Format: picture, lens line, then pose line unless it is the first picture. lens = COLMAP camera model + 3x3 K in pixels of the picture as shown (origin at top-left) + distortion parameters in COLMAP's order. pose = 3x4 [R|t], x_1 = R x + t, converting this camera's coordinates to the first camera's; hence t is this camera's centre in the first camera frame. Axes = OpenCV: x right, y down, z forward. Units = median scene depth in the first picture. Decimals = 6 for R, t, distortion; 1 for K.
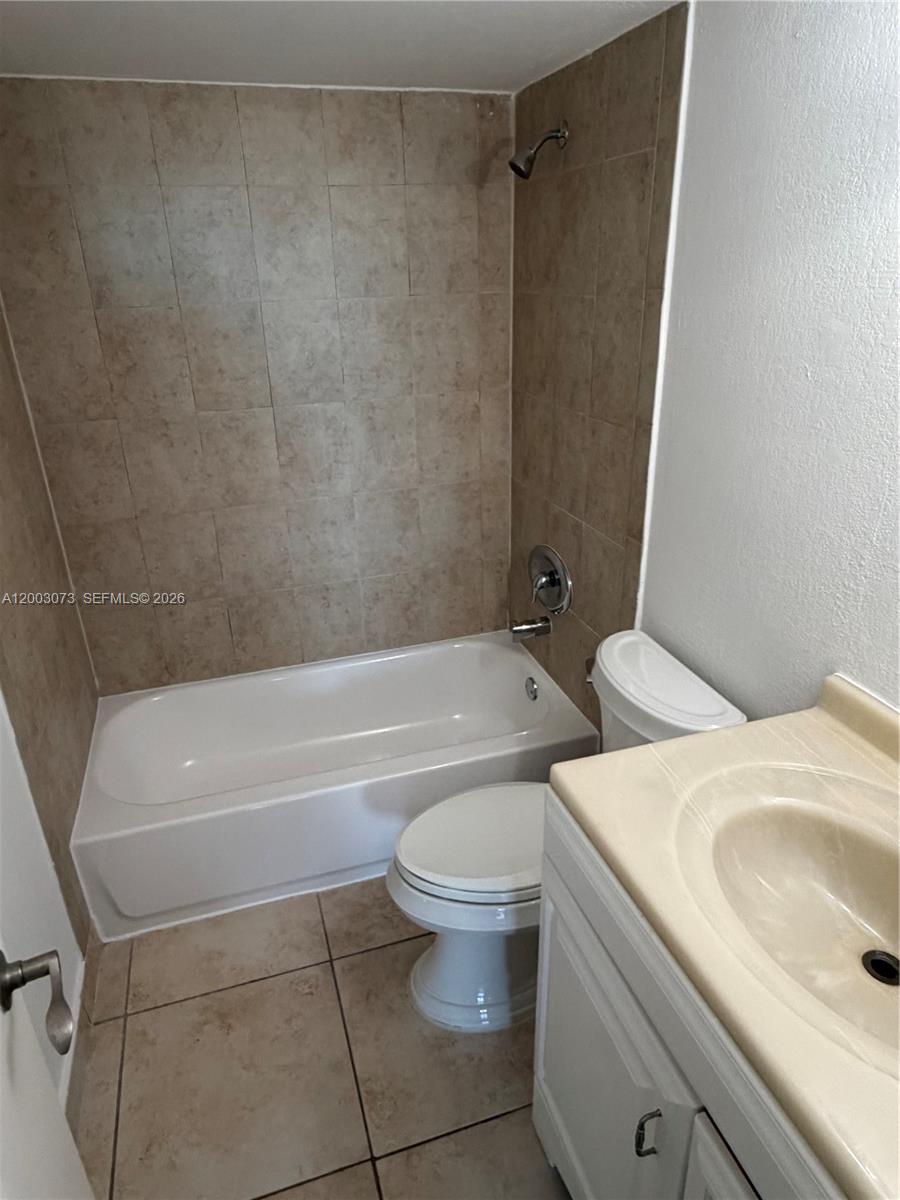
lens RADIAL K [[766.8, 0, 450.4], [0, 766.8, 604.0], [0, 0, 1]] dist [0.005017, 0.001859]
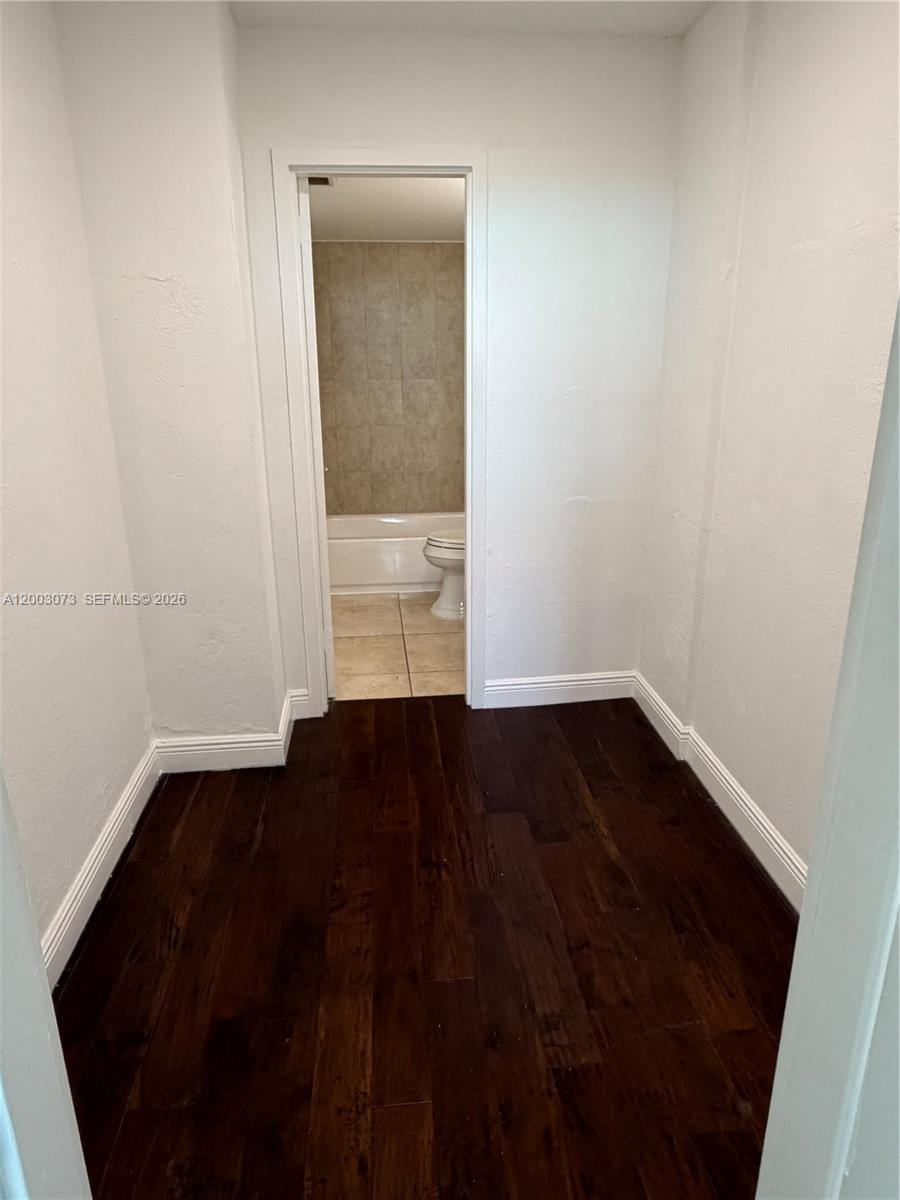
lens RADIAL K [[766.8, 0, 450.4], [0, 766.8, 595.7], [0, 0, 1]] dist [0.005017, 0.001859]
pose [[0.979026, 0.079784, -0.187464, 0.345438], [-0.097863, 0.991190, -0.089243, 0.513043], [0.178692, 0.105717, 0.978209, -0.994754]]
